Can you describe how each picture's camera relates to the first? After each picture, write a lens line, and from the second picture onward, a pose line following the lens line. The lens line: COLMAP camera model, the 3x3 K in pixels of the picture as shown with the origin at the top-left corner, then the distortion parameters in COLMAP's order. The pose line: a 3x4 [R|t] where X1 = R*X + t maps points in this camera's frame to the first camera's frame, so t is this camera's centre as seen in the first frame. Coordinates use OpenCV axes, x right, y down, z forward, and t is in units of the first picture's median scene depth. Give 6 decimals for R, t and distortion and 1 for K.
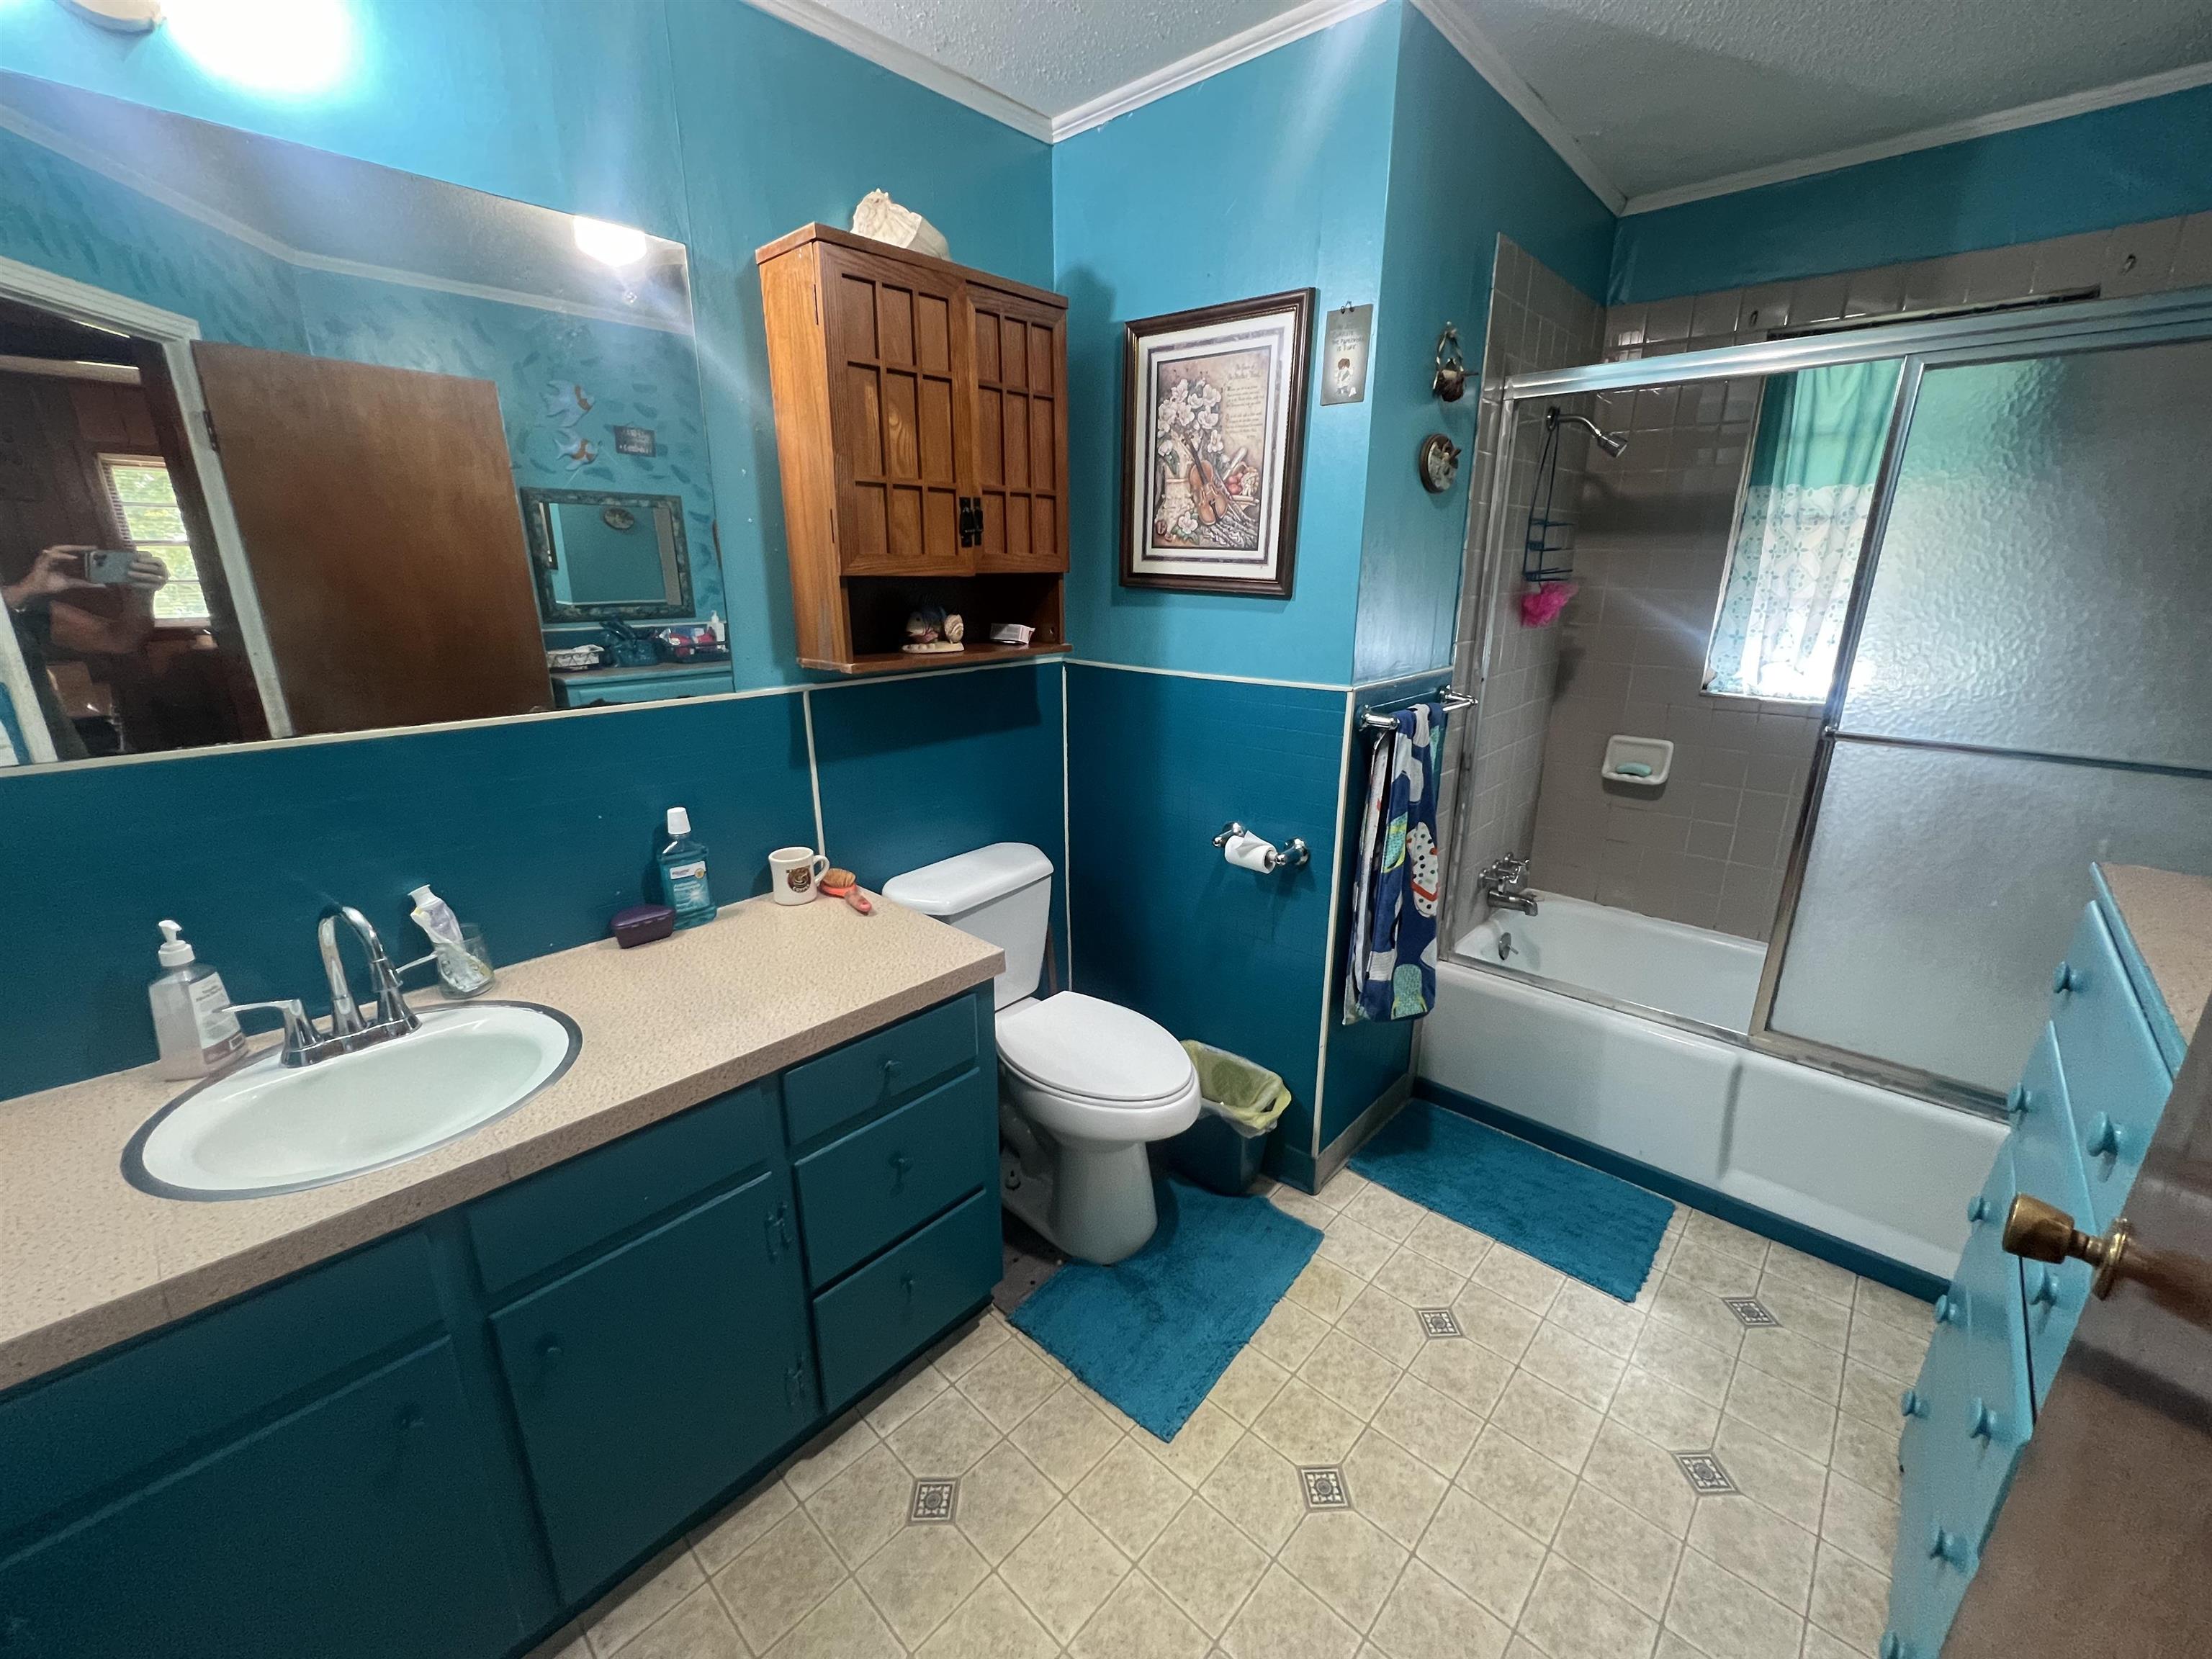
lens RADIAL K [[885.4, 0, 1100.3], [0, 885.4, 832.9], [0, 0, 1]] dist [-0.003001, 0.000815]
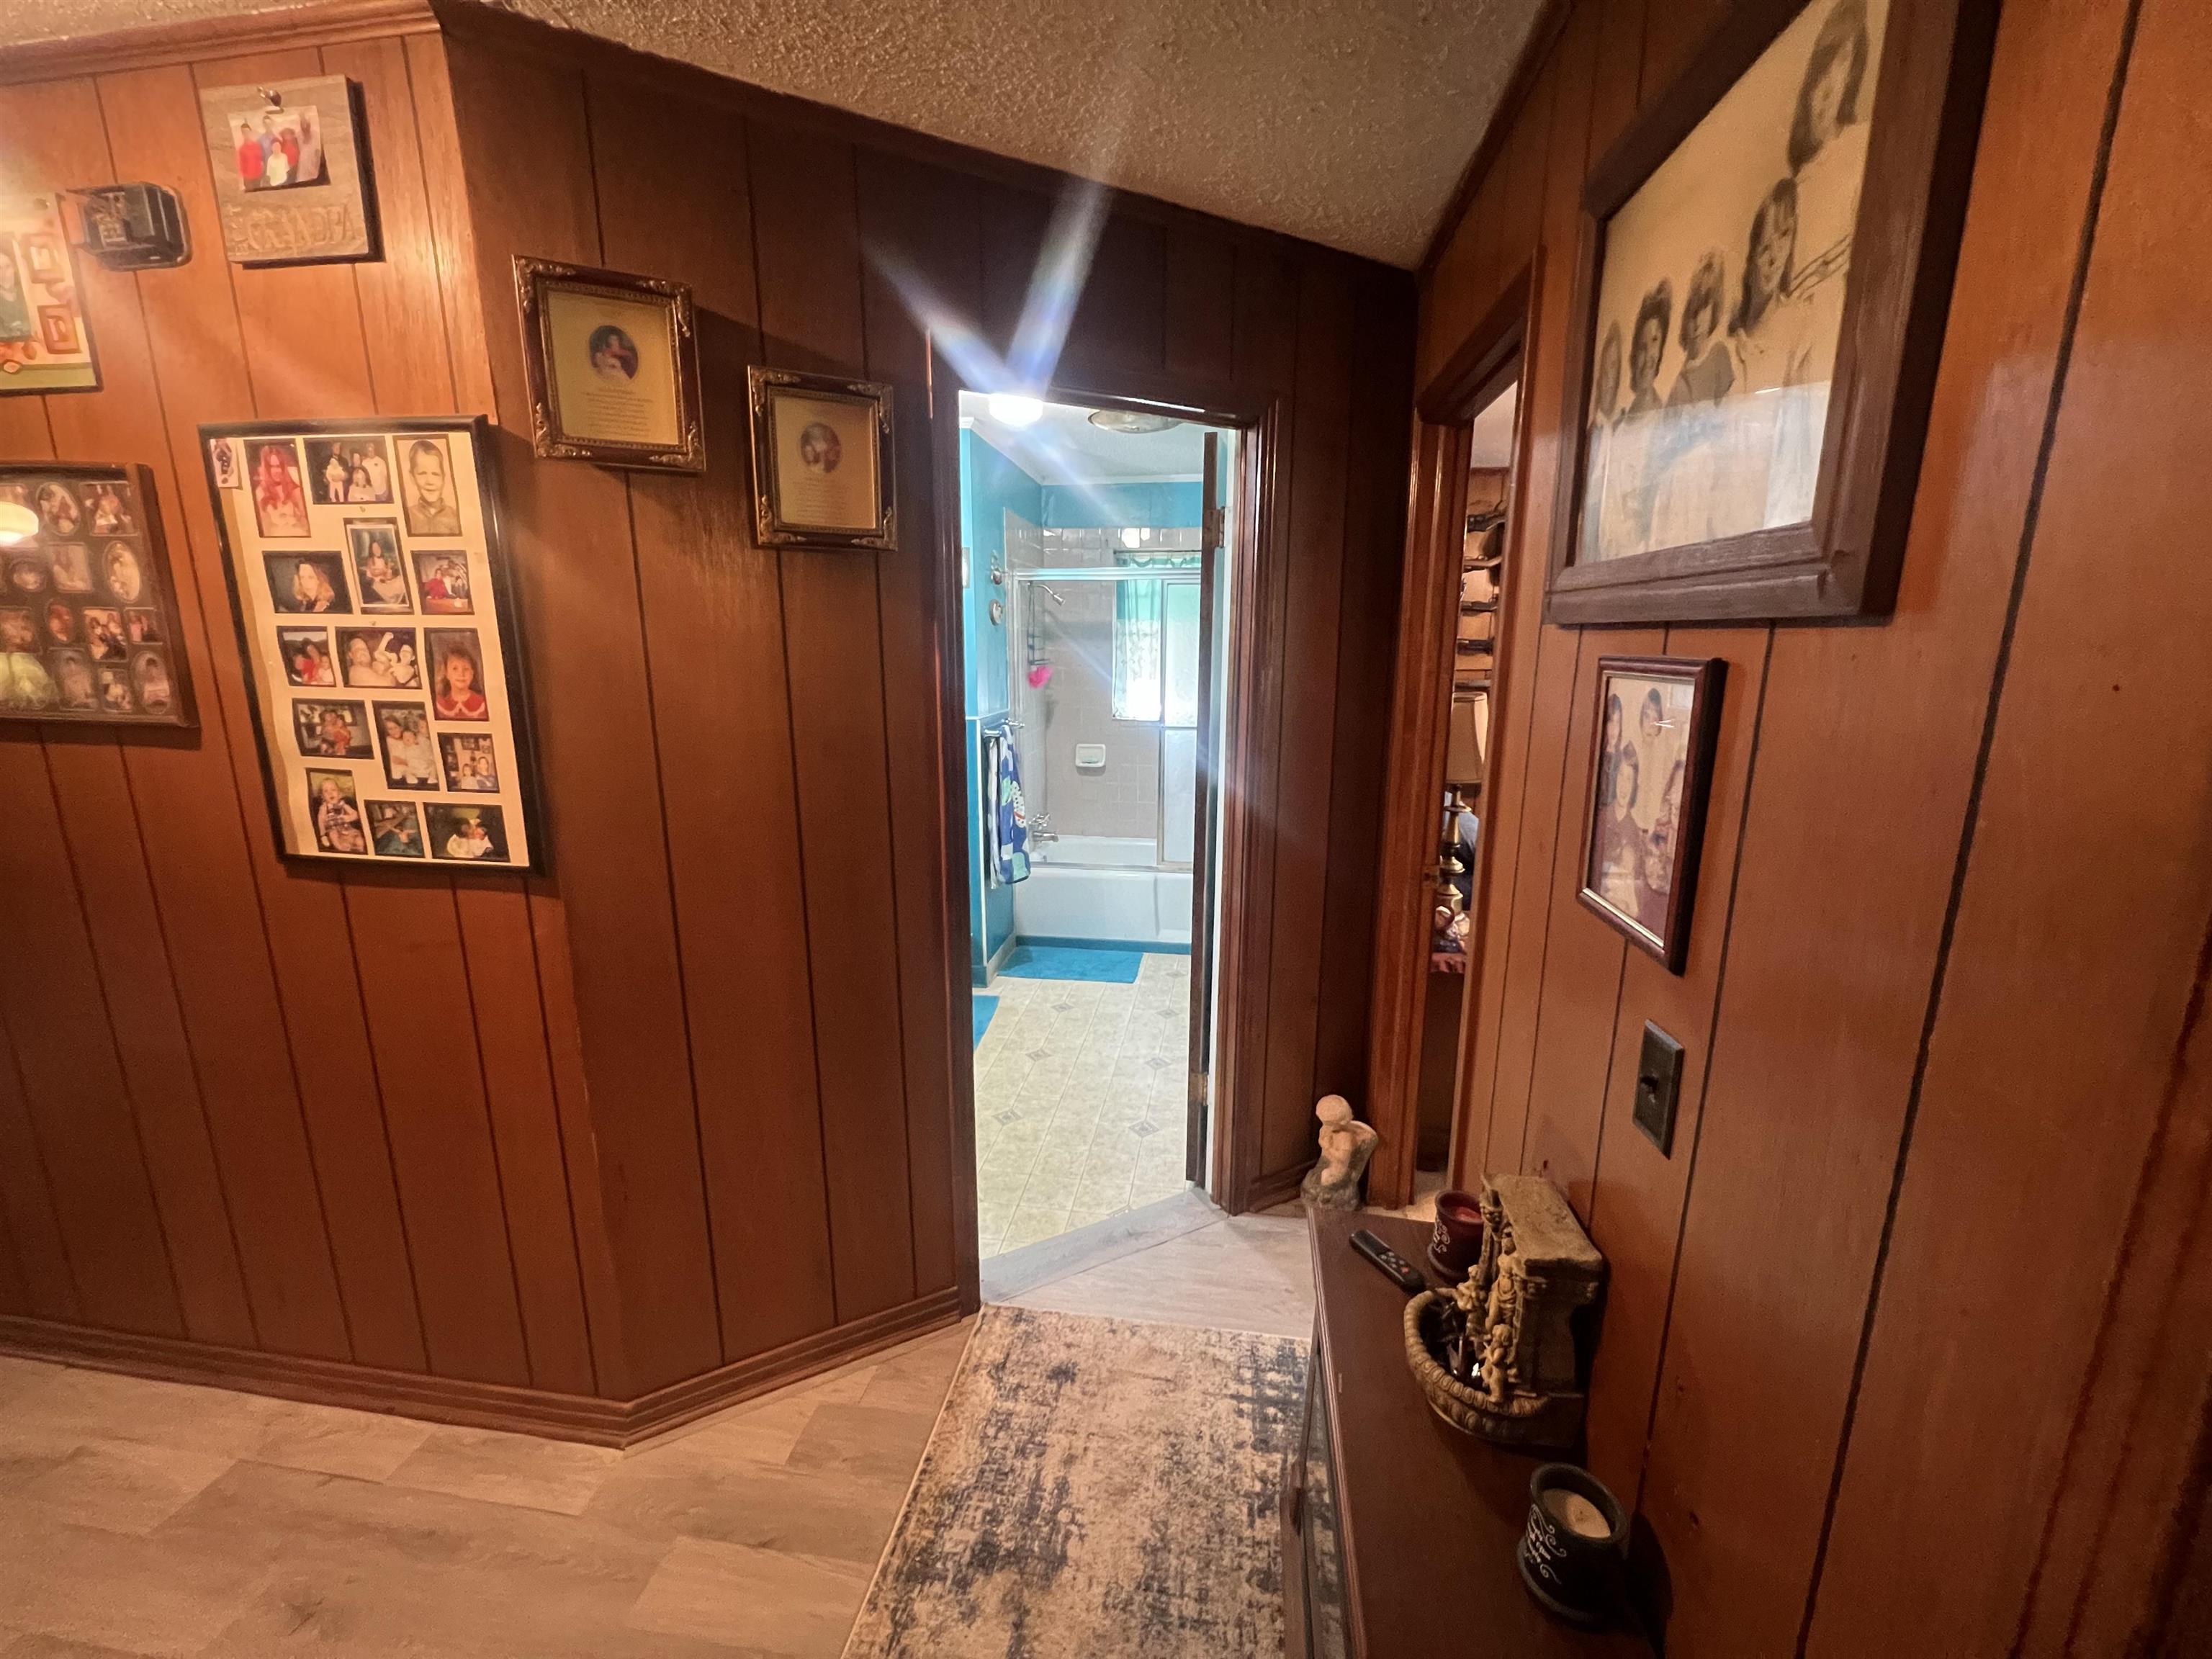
lens RADIAL K [[885.4, 0, 1101.9], [0, 885.4, 827.4], [0, 0, 1]] dist [-0.003001, 0.000815]
pose [[0.827645, -0.111708, 0.550023, -0.579374], [0.158541, 0.986614, -0.038186, 0.193134], [-0.538394, 0.118805, 0.834276, -0.773479]]
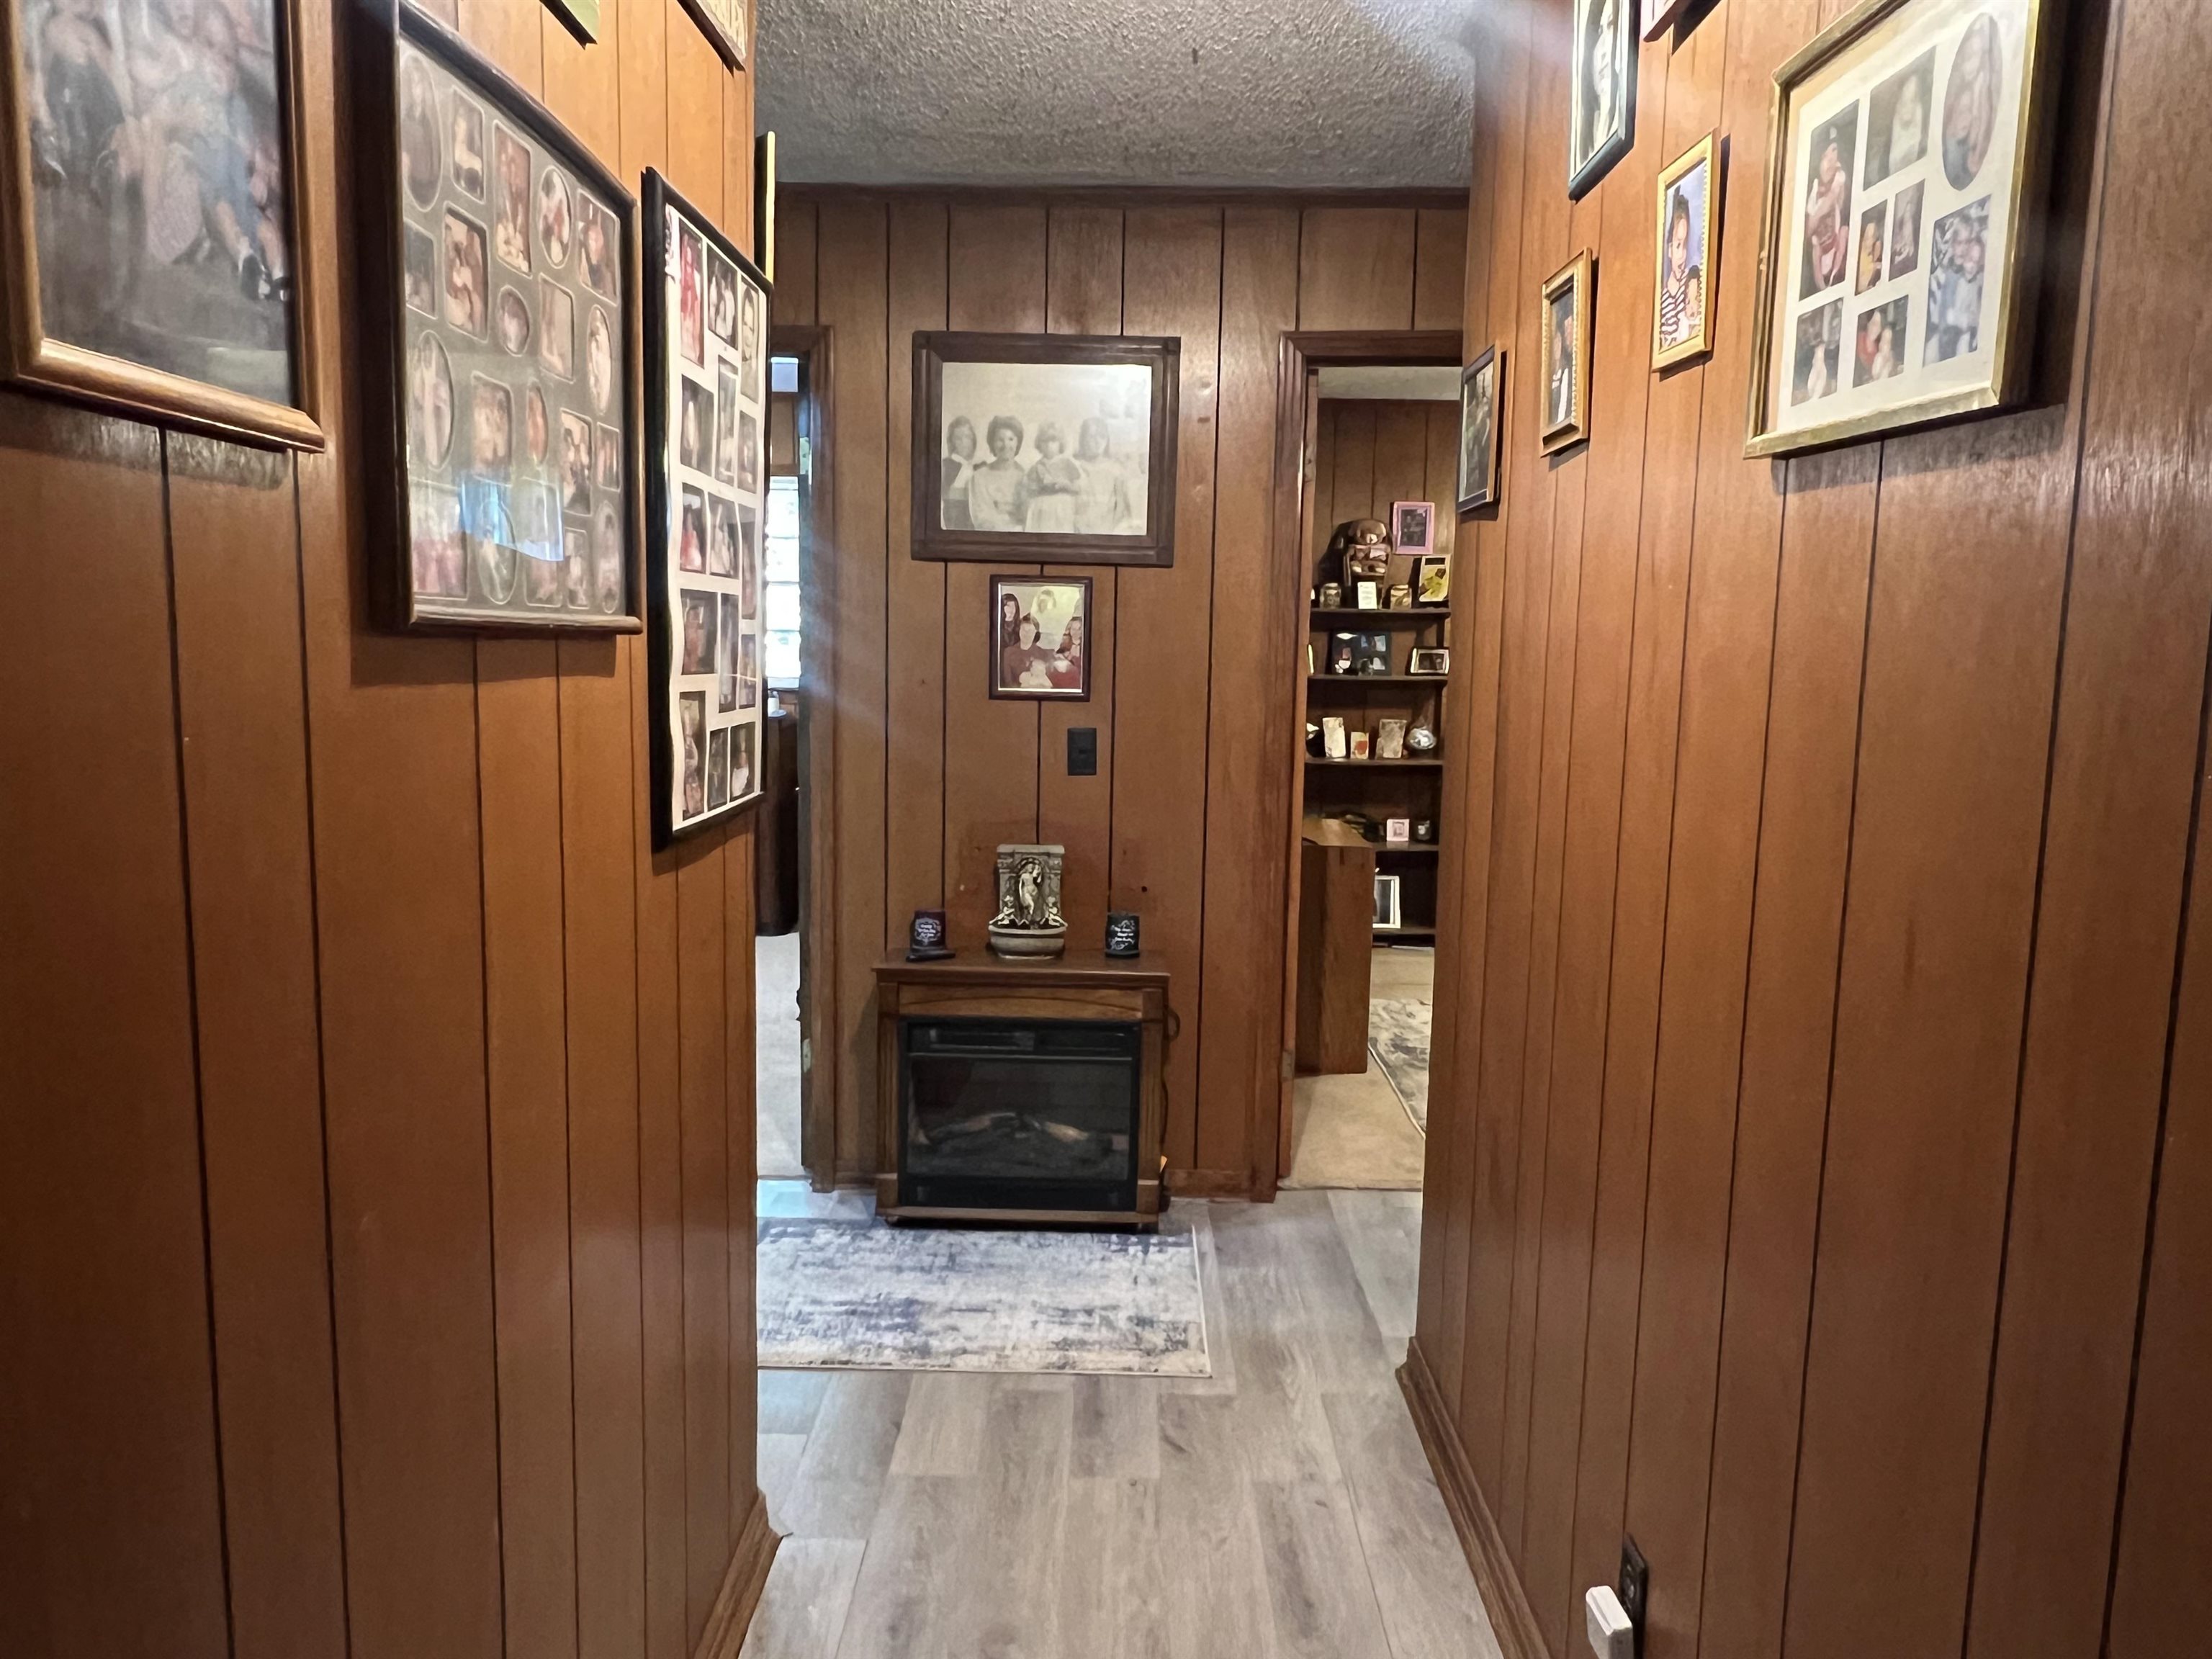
lens RADIAL K [[1604.4, 0, 1105.7], [0, 1604.4, 832.2], [0, 0, 1]] dist [0.000397, -0.001127]
pose [[-0.671284, -0.107488, 0.733365, -1.554896], [0.193849, 0.929531, 0.313679, -0.156059], [-0.715402, 0.352730, -0.603143, 0.608399]]
